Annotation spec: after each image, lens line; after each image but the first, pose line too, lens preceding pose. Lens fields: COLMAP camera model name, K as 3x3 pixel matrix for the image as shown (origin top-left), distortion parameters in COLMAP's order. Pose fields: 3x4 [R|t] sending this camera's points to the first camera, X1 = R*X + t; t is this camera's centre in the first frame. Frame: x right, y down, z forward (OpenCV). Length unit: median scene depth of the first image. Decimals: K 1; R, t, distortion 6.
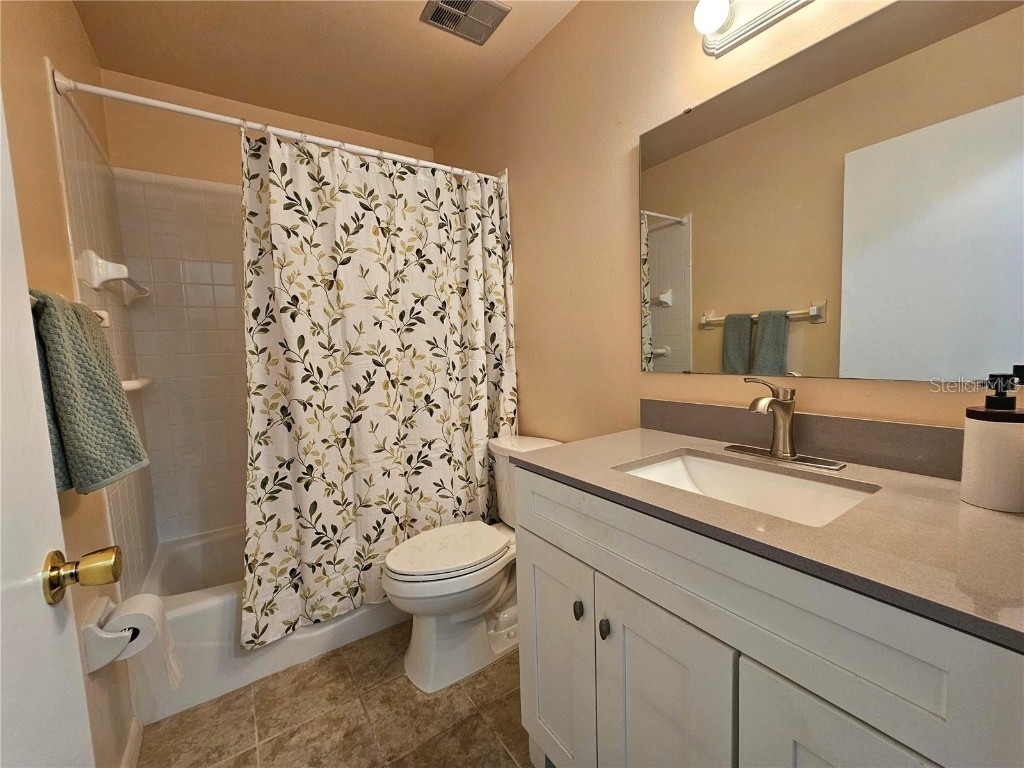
lens RADIAL K [[410.8, 0, 512.9], [0, 410.8, 386.1], [0, 0, 1]] dist [-0.006111, -0.001382]
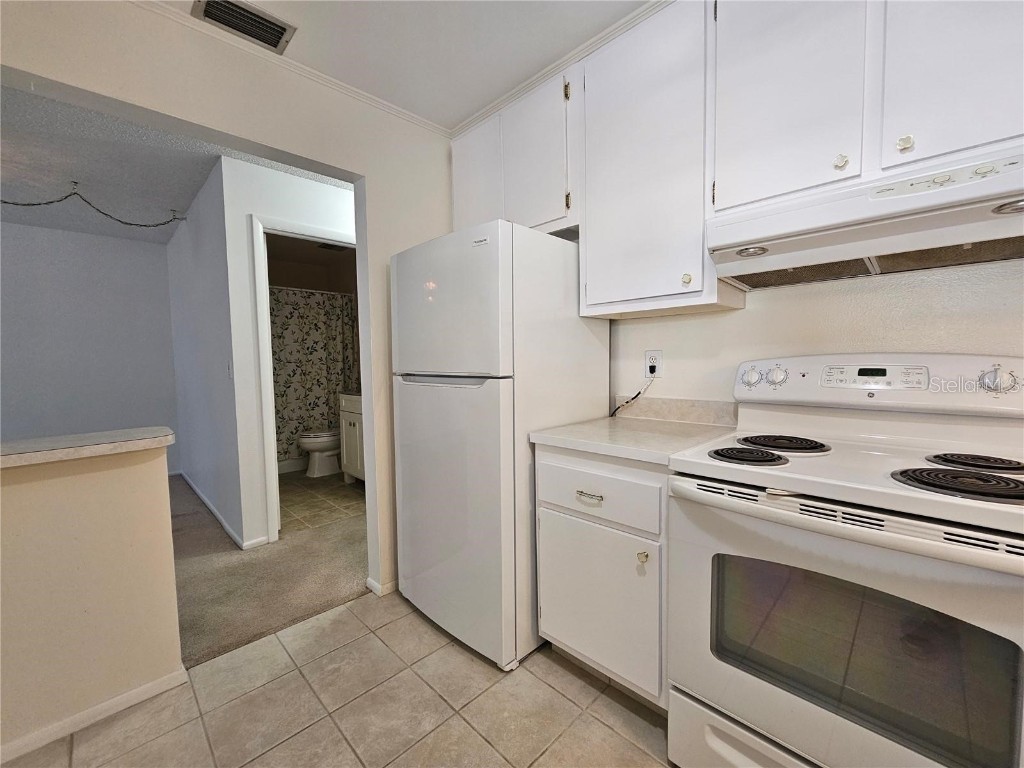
lens RADIAL K [[410.8, 0, 511.9], [0, 410.8, 385.2], [0, 0, 1]] dist [-0.006111, -0.001382]
pose [[0.981419, 0.013129, 0.191427, 0.502311], [-0.006048, 0.999277, -0.037528, 0.151419], [-0.191782, 0.035673, 0.980789, -1.786677]]
